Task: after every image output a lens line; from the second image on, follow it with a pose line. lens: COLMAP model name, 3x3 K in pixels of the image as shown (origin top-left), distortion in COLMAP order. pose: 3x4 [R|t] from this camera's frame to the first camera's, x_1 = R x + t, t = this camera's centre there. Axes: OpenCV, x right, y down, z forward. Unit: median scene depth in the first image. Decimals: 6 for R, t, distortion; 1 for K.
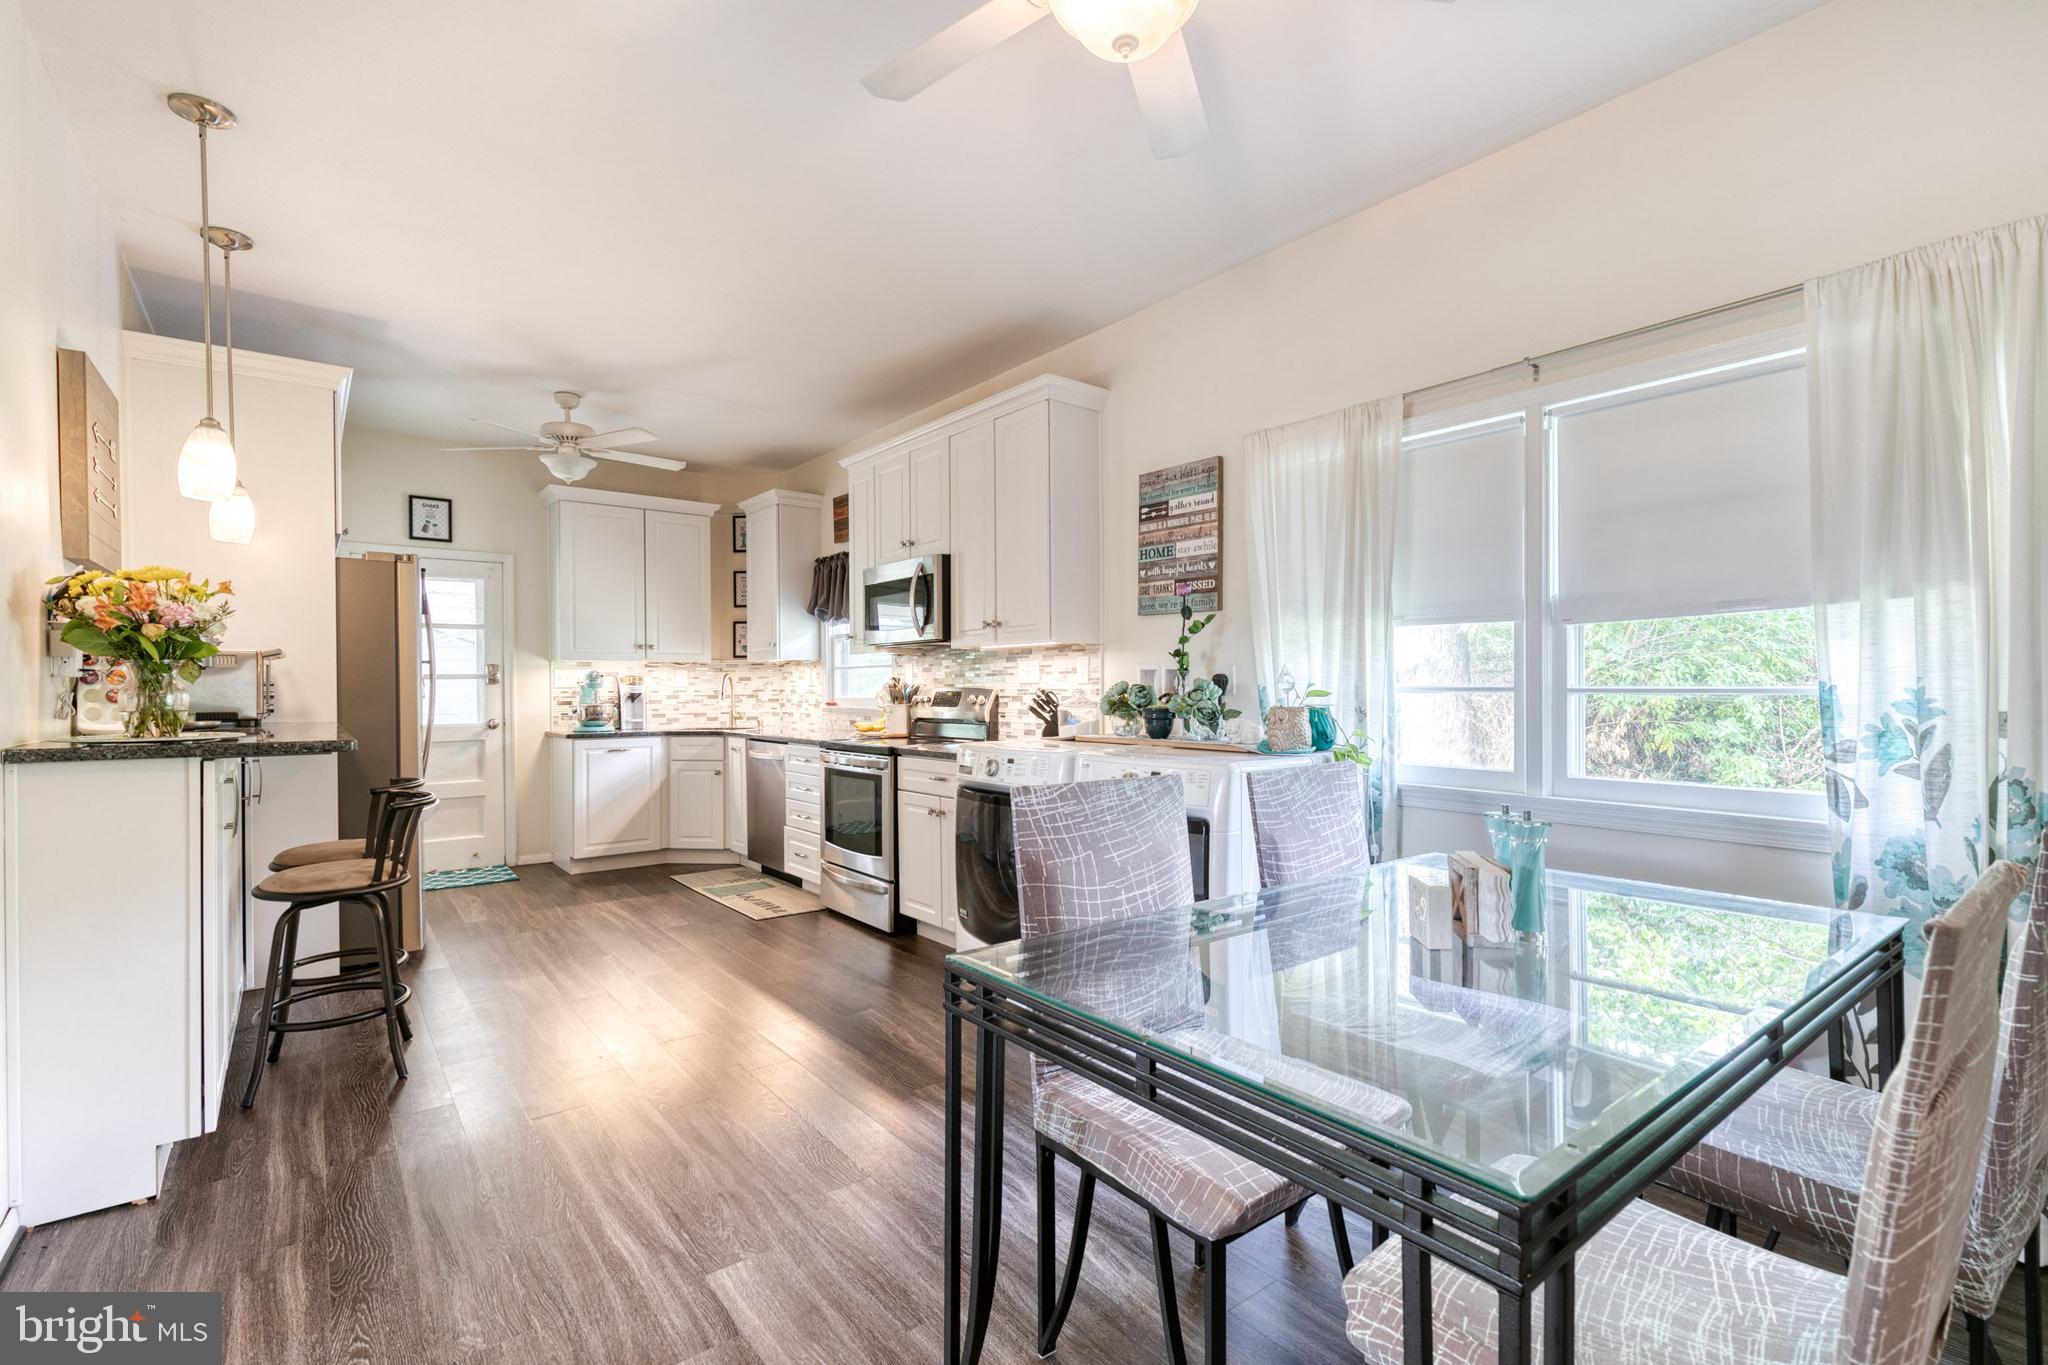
lens RADIAL K [[946.9, 0, 1043.4], [0, 946.9, 687.2], [0, 0, 1]] dist [0.010525, -0.004342]
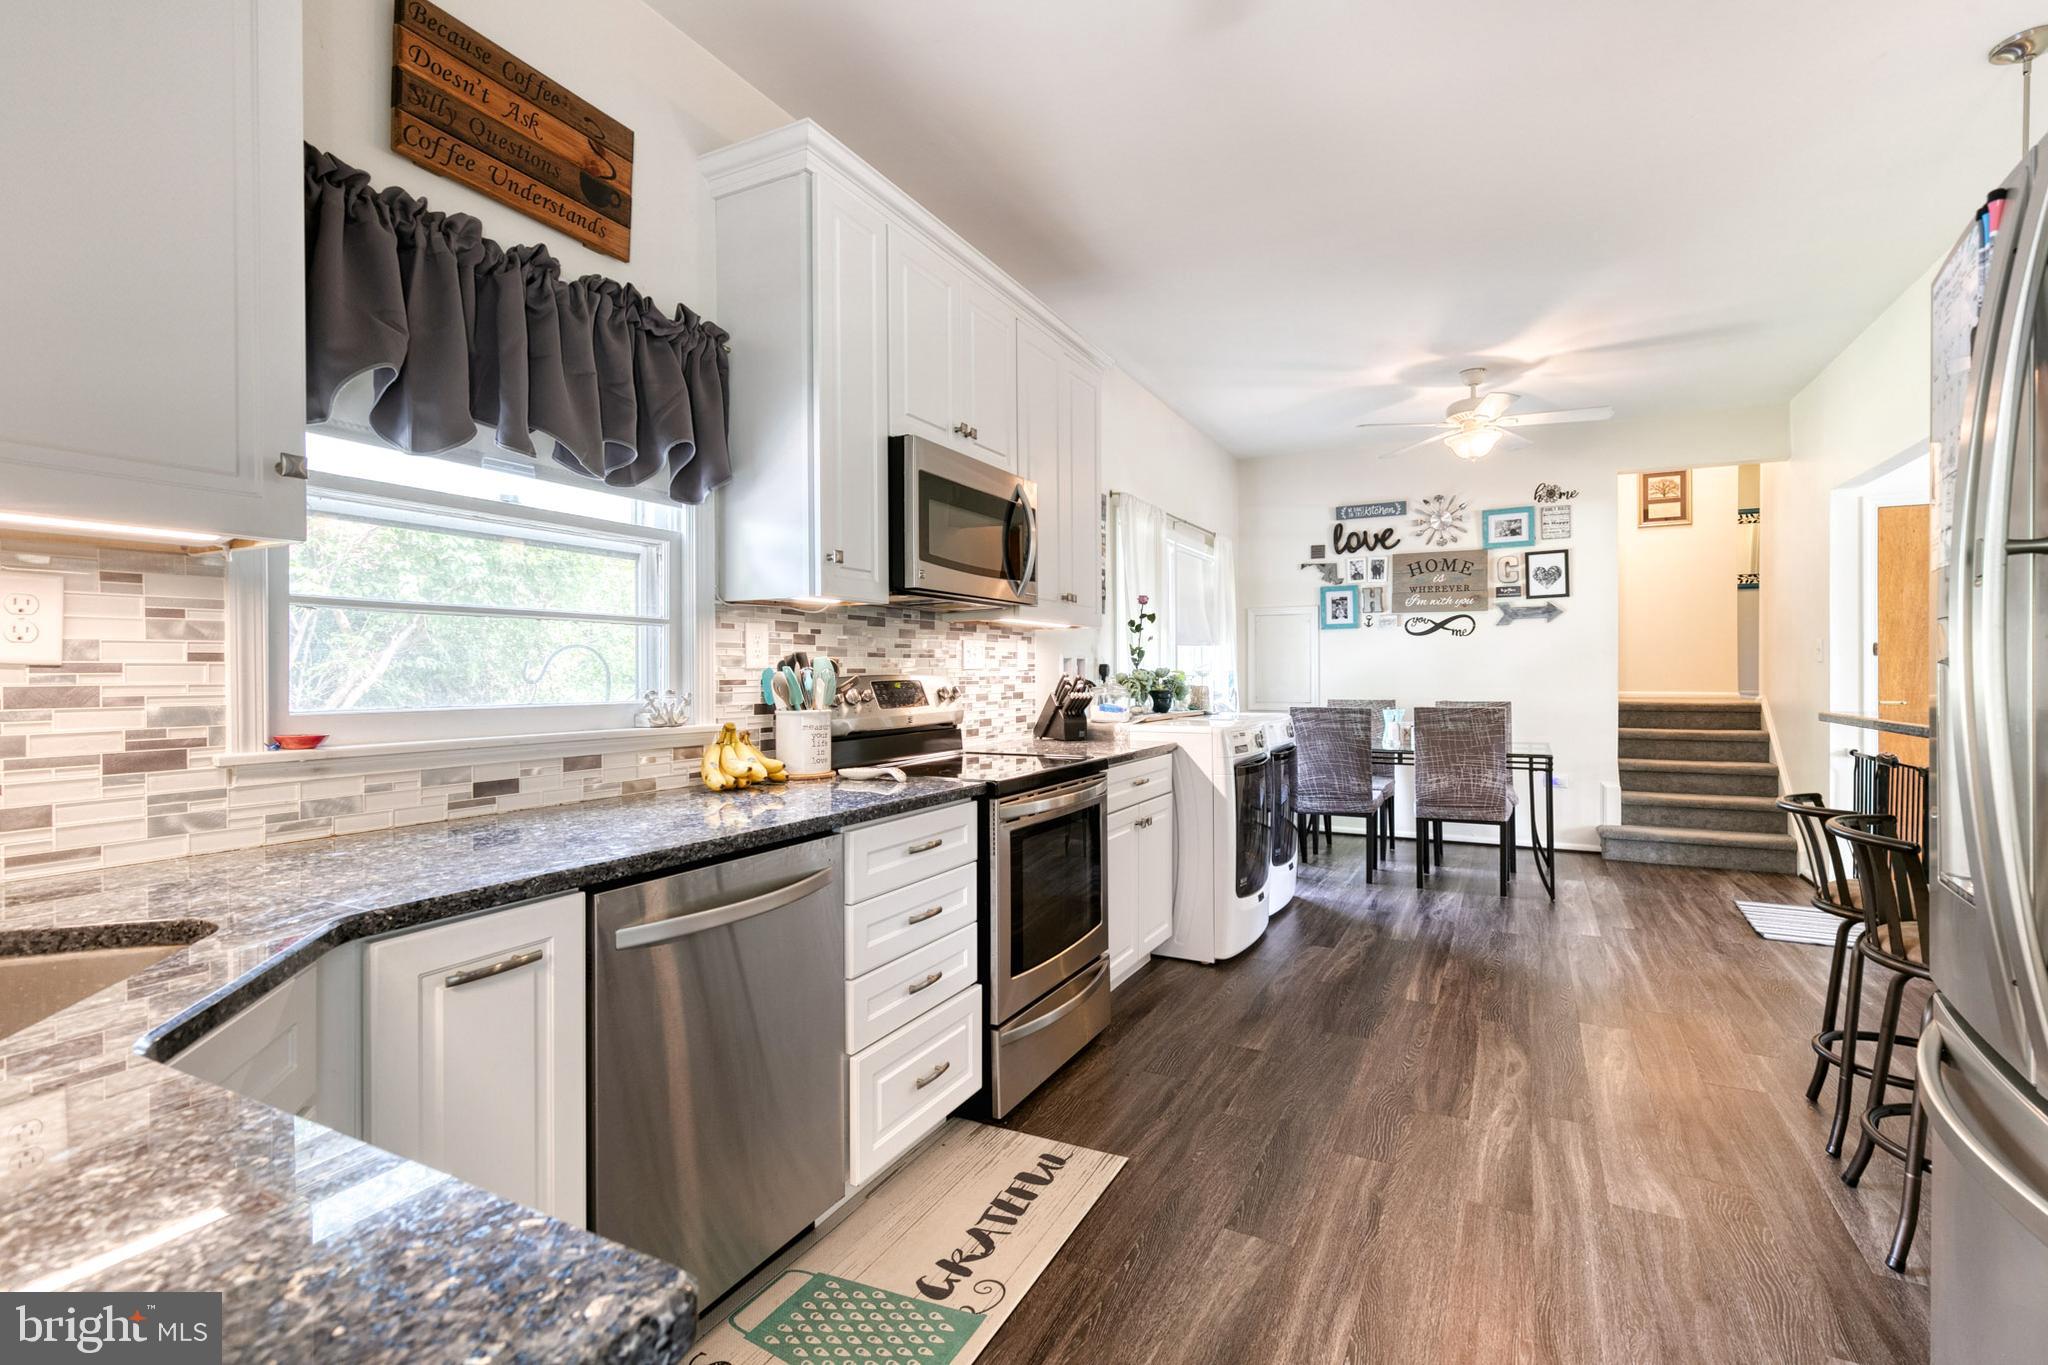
lens RADIAL K [[946.9, 0, 1077.4], [0, 946.9, 663.7], [0, 0, 1]] dist [0.010525, -0.004342]
pose [[-0.450057, 0.013883, 0.892892, -0.733693], [0.005135, 0.999903, -0.012958, 0.001652], [-0.892985, -0.001247, -0.450084, 1.259065]]
